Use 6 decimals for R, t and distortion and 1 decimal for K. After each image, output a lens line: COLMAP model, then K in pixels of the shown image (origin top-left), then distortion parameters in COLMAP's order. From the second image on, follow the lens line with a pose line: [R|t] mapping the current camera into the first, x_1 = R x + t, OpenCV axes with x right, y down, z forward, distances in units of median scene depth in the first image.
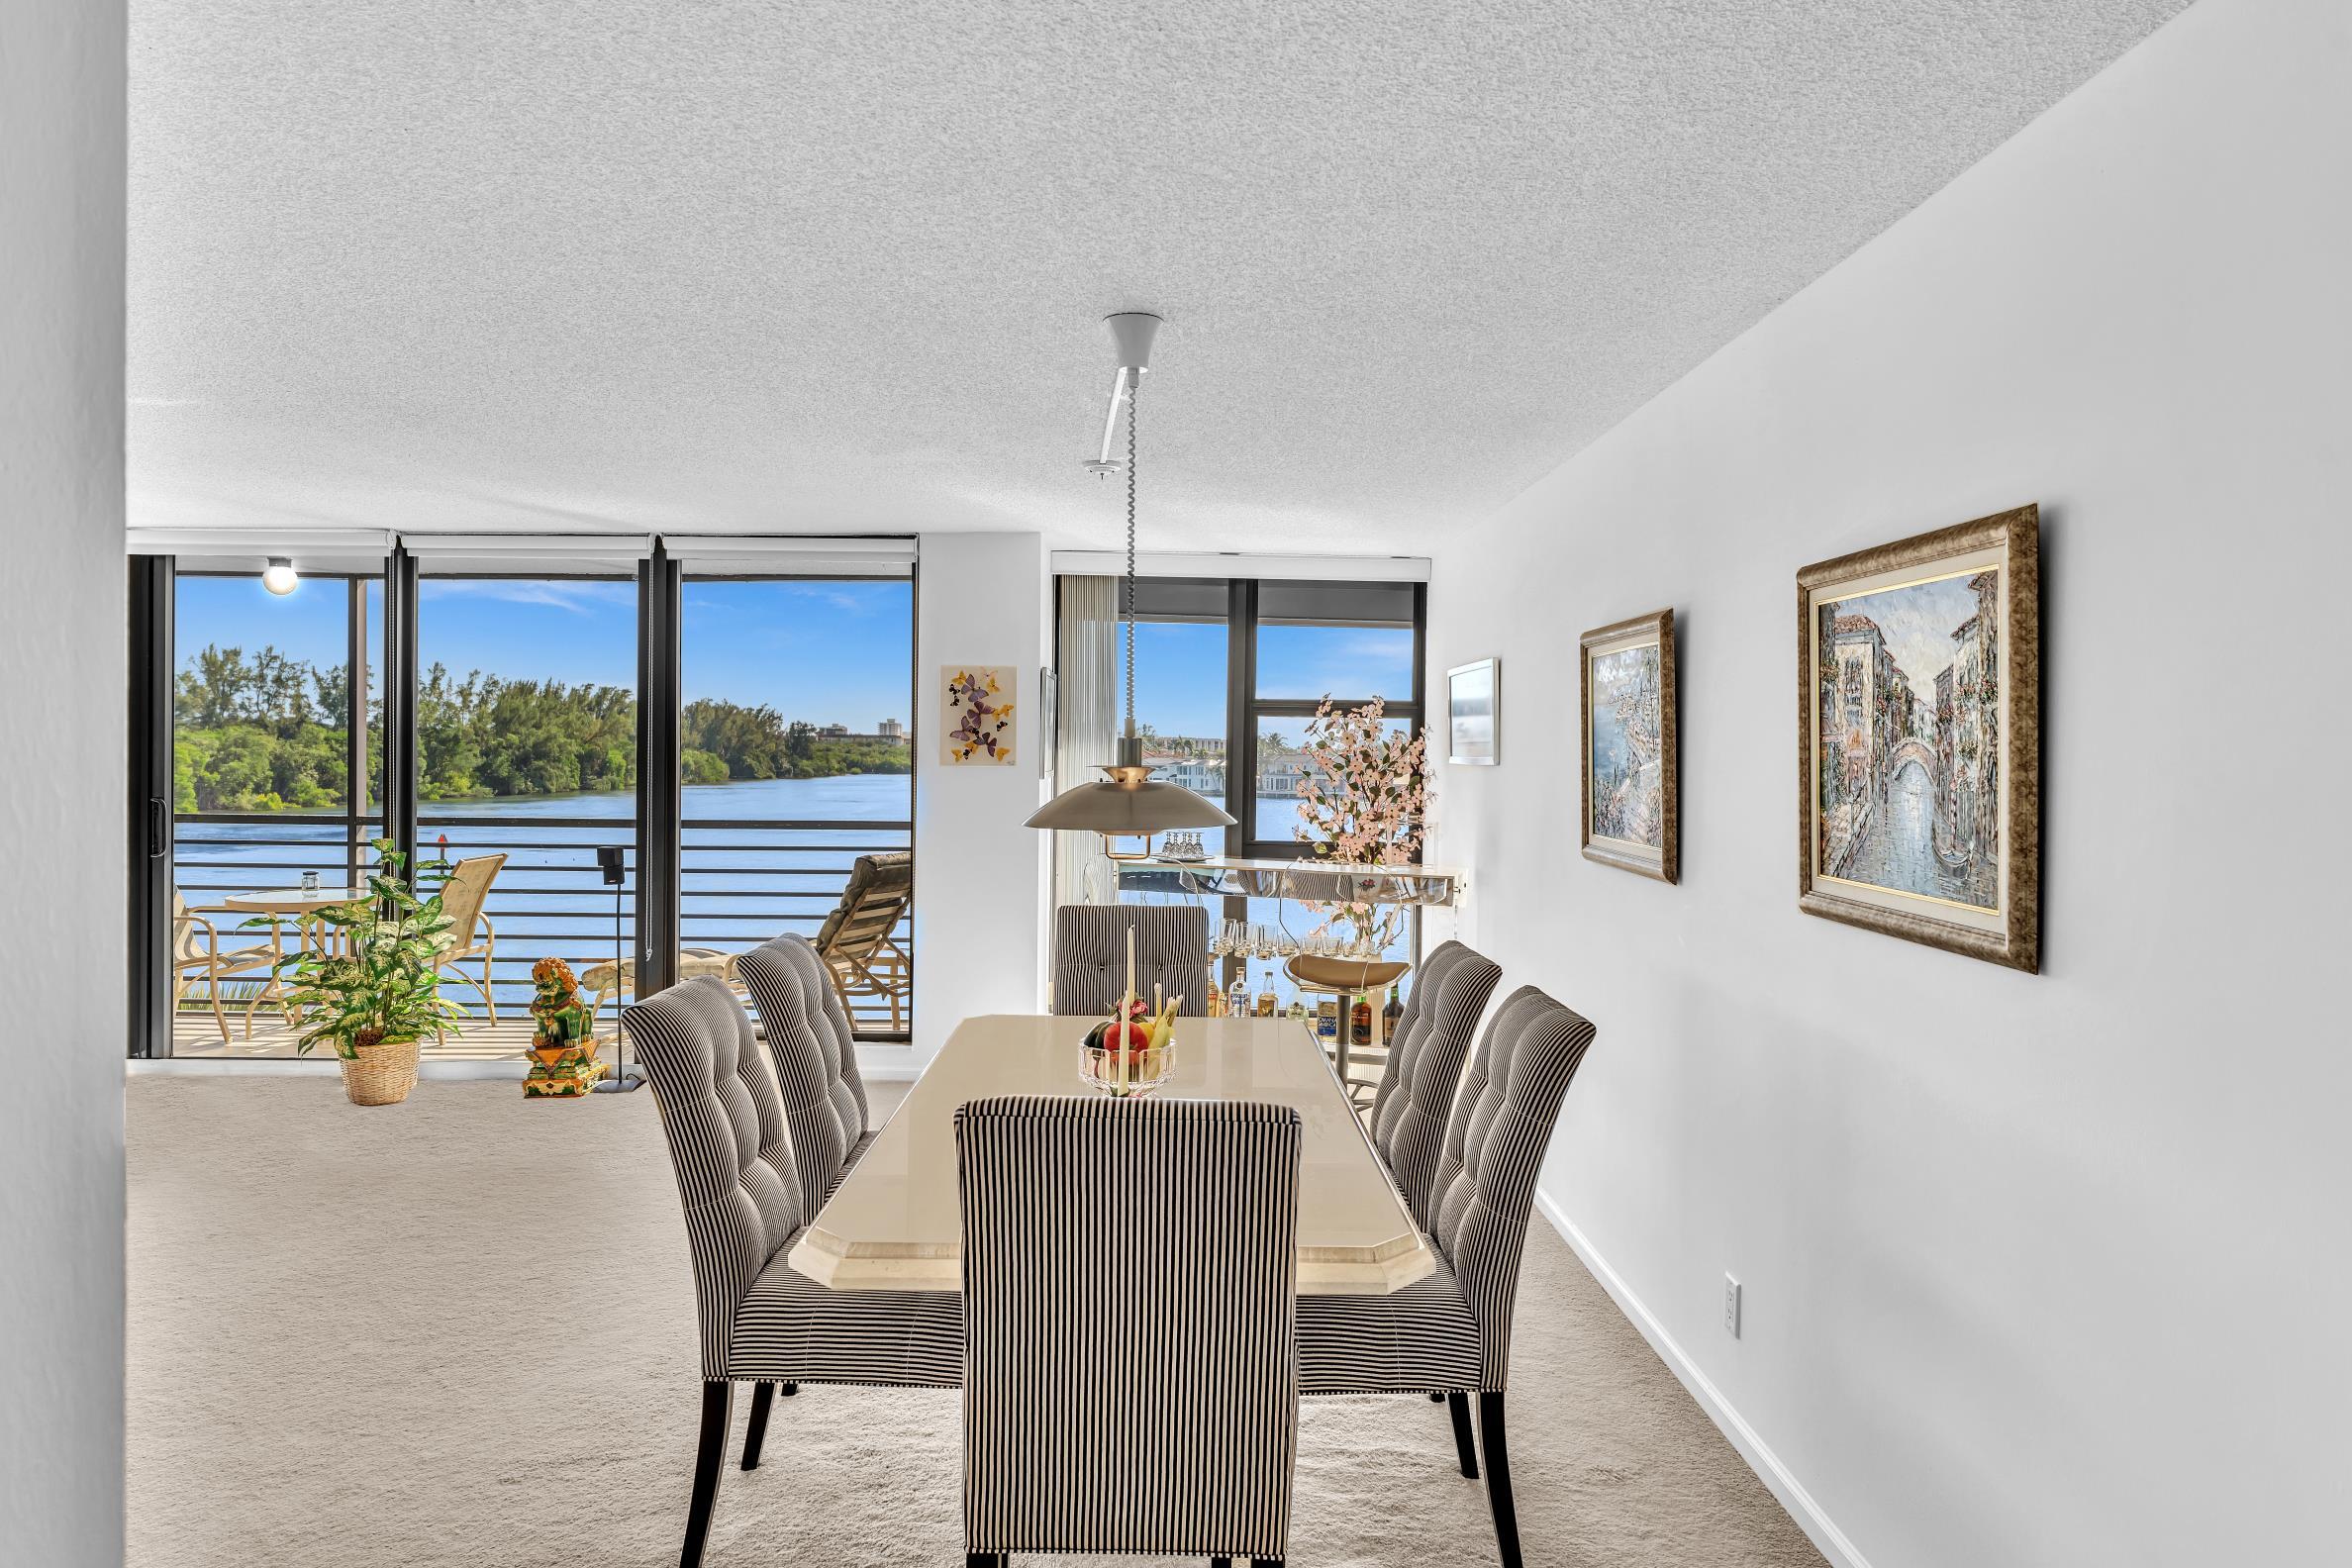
lens RADIAL K [[1514.5, 0, 1176.0], [0, 1514.5, 784.0], [0, 0, 1]] dist [0.000322, -0.000256]
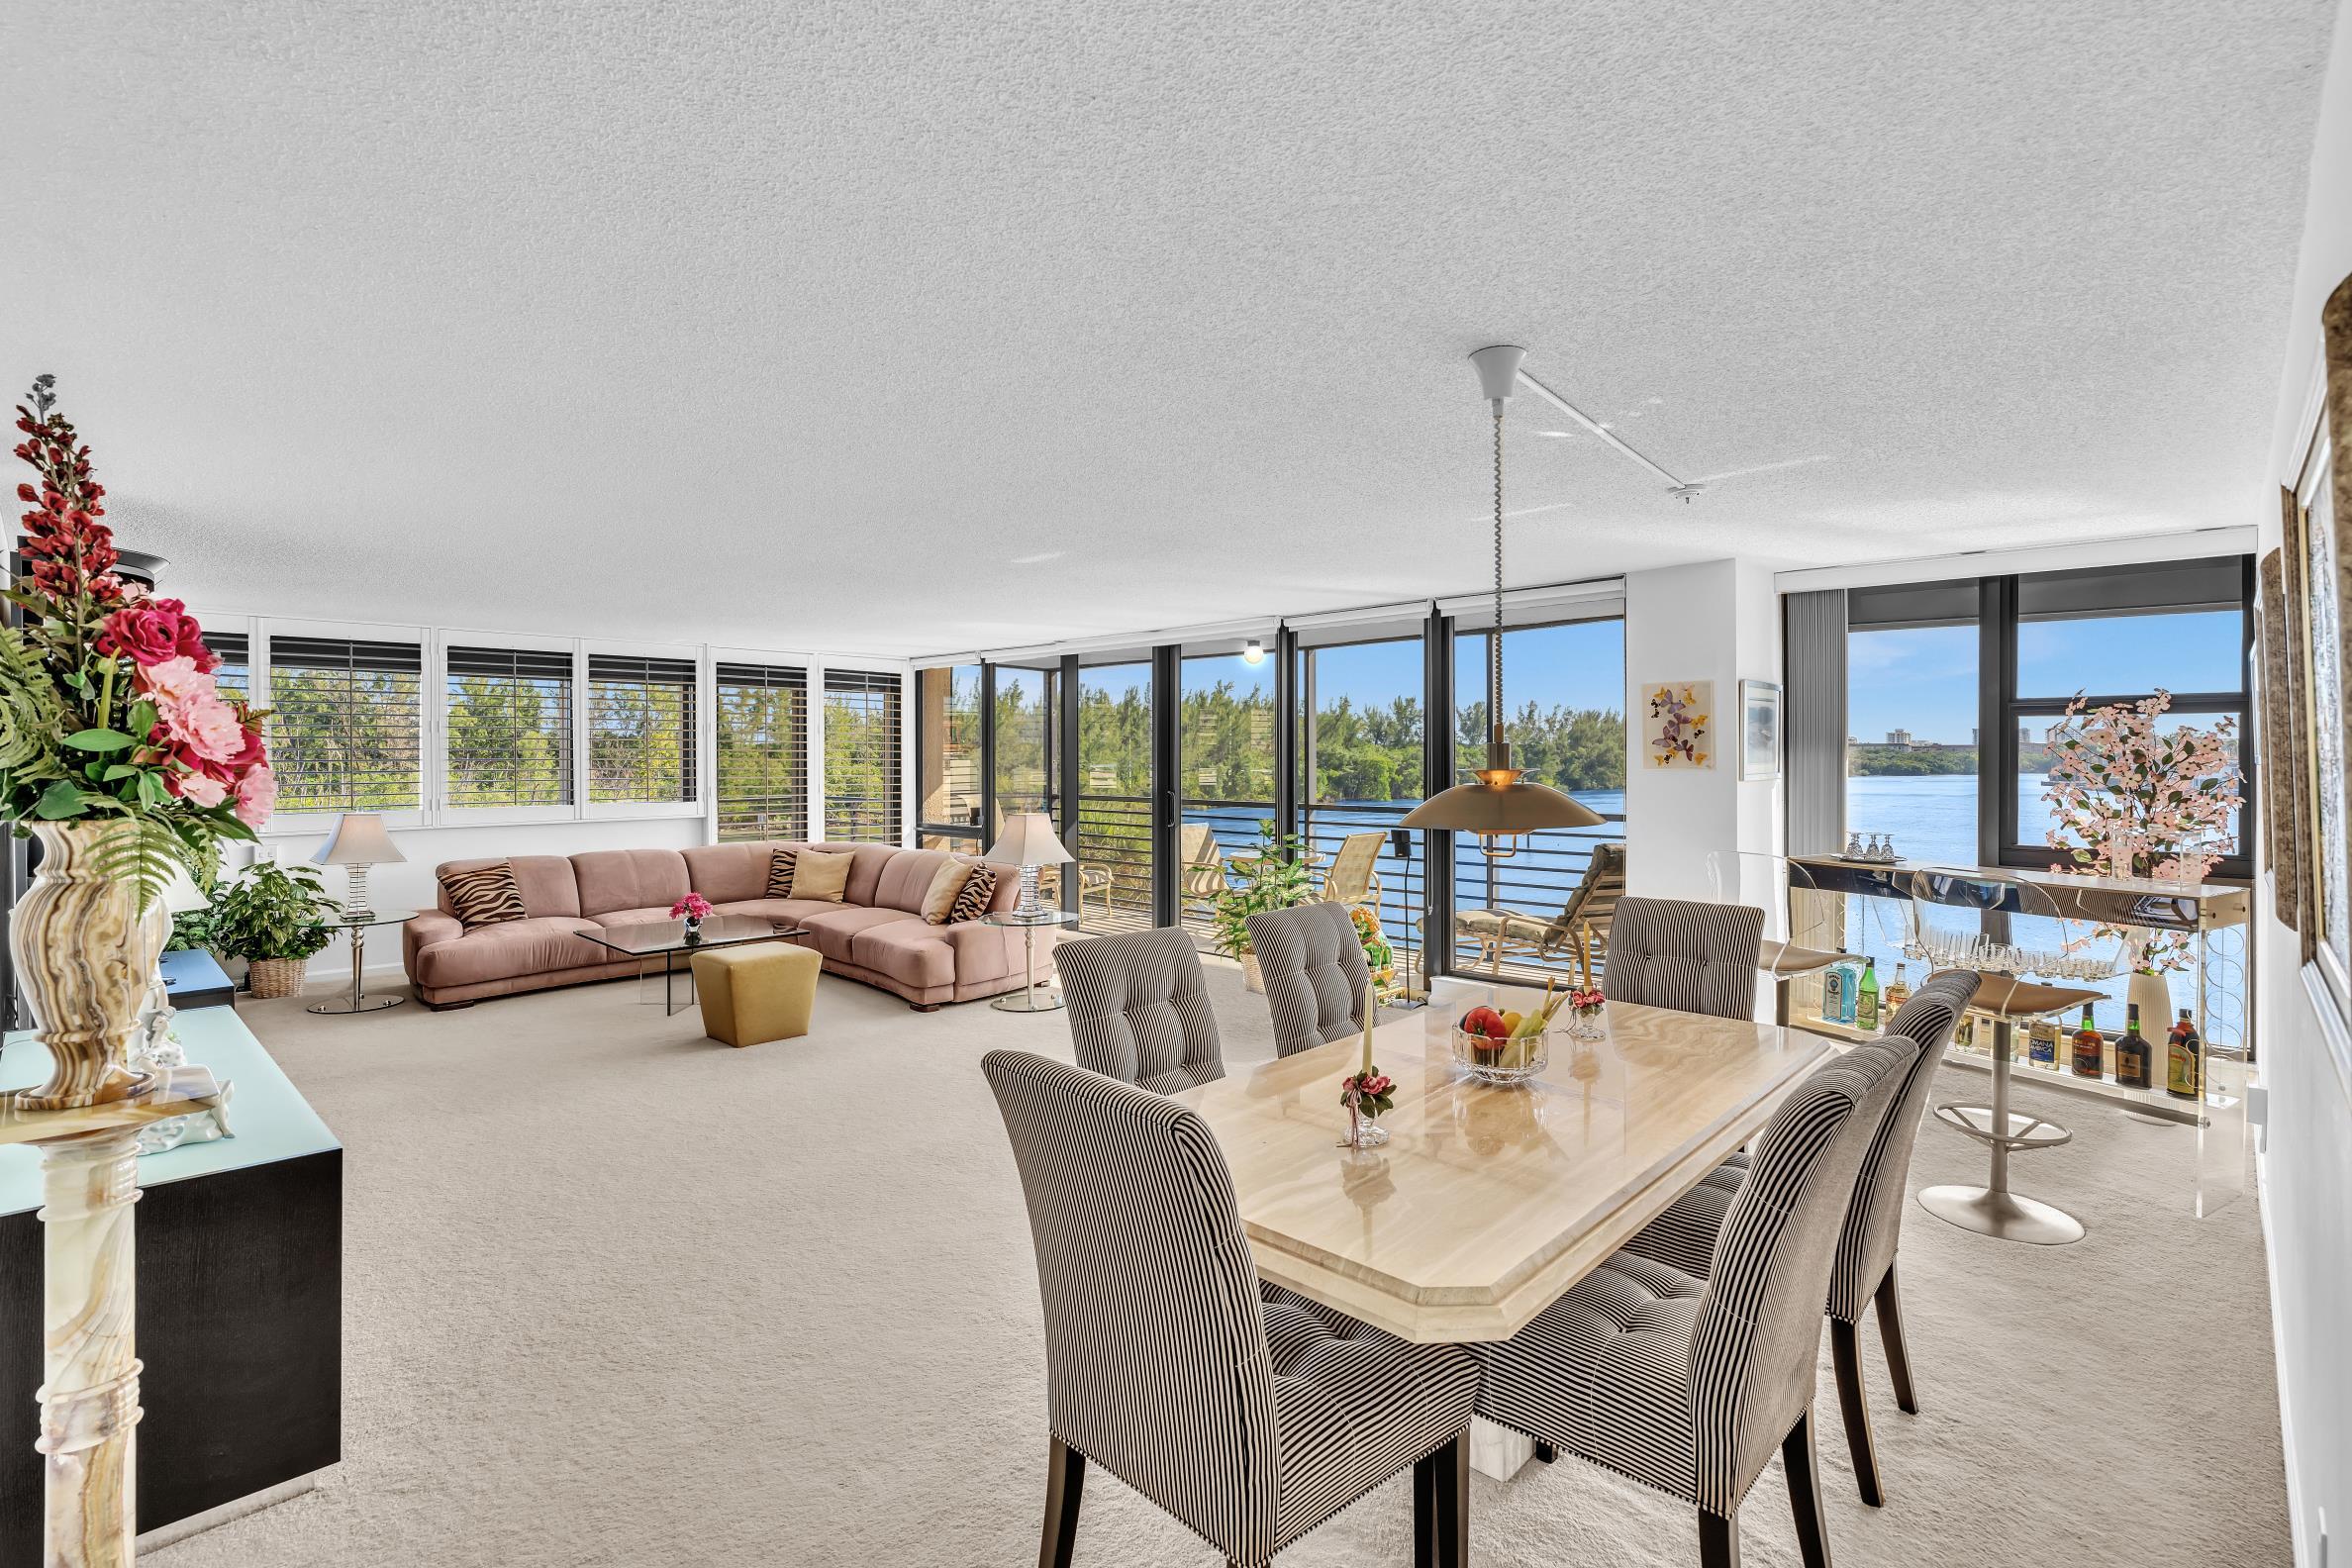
lens RADIAL K [[1093.7, 0, 1181.6], [0, 1093.7, 754.2], [0, 0, 1]] dist [-0.002611, -0.000040]
pose [[0.718758, -0.014502, -0.695109, 0.160008], [-0.004077, 0.999677, -0.025073, -0.000968], [0.695249, 0.020855, 0.718467, 0.133090]]
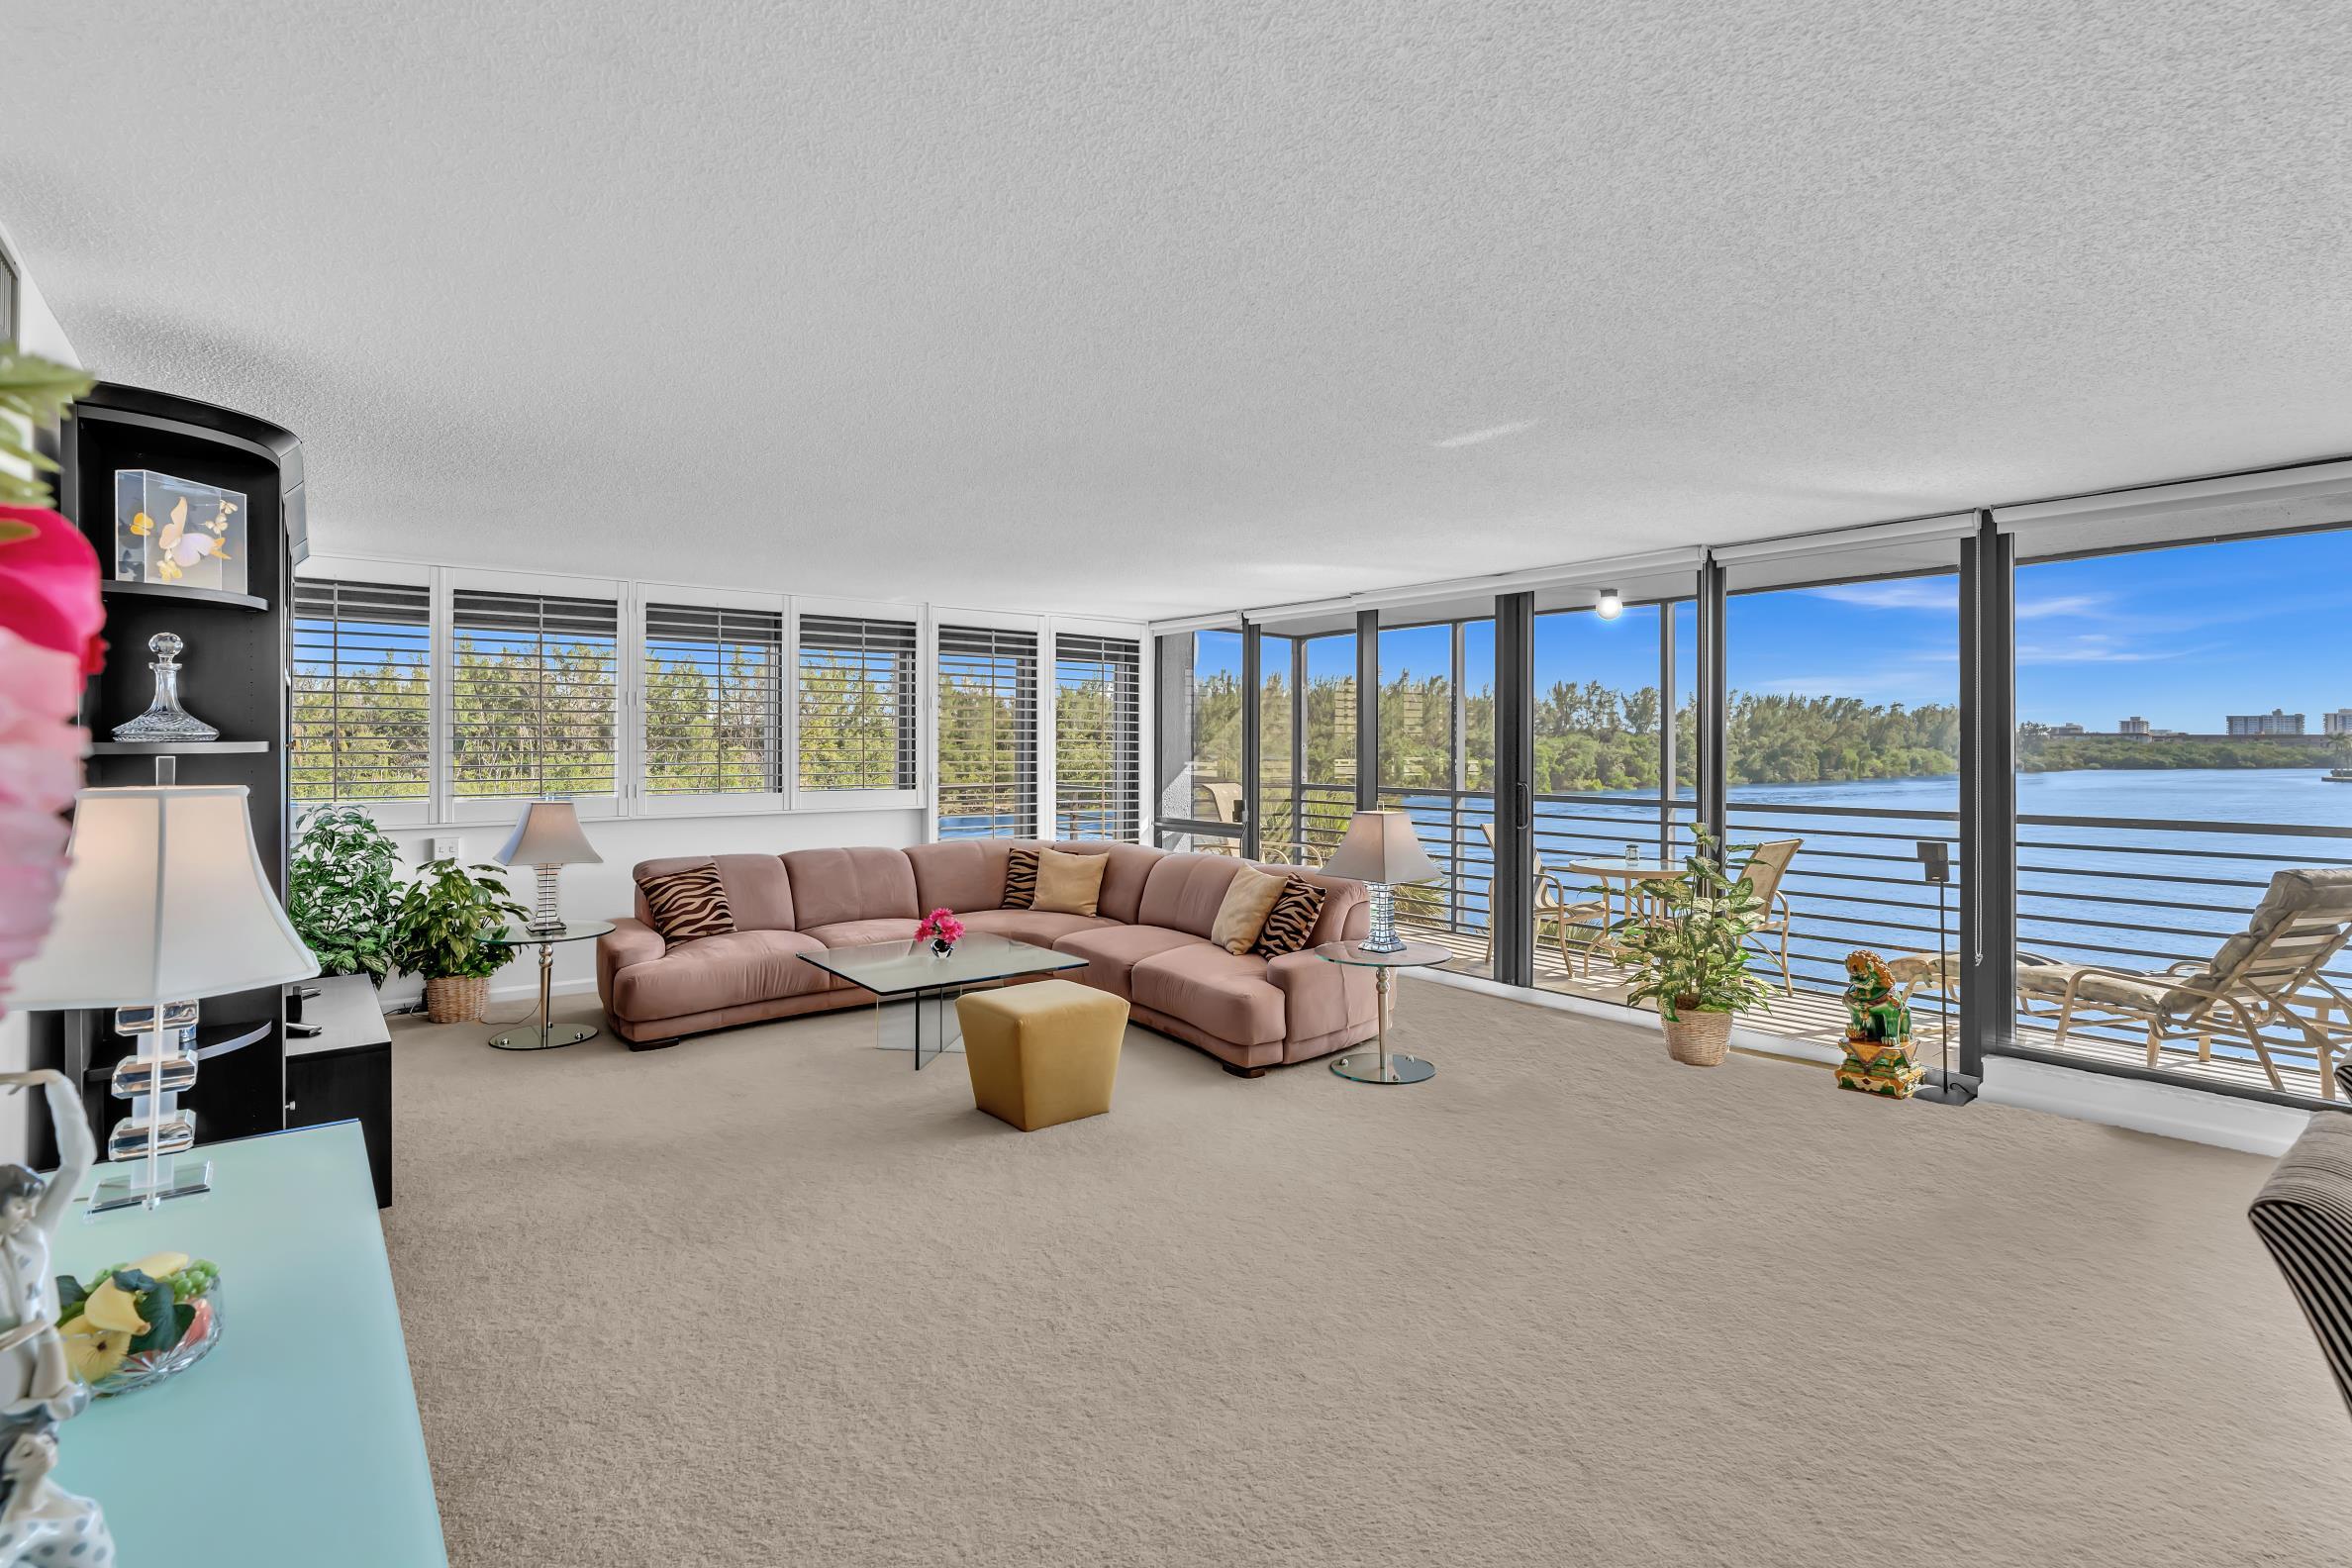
lens RADIAL K [[1111.9, 0, 1178.4], [0, 1111.9, 732.6], [0, 0, 1]] dist [-0.002442, -0.000887]
pose [[0.623972, -0.018578, -0.781225, -0.111253], [-0.010866, 0.999414, -0.032446, 0.000942], [0.781371, 0.028734, 0.623405, 0.174081]]
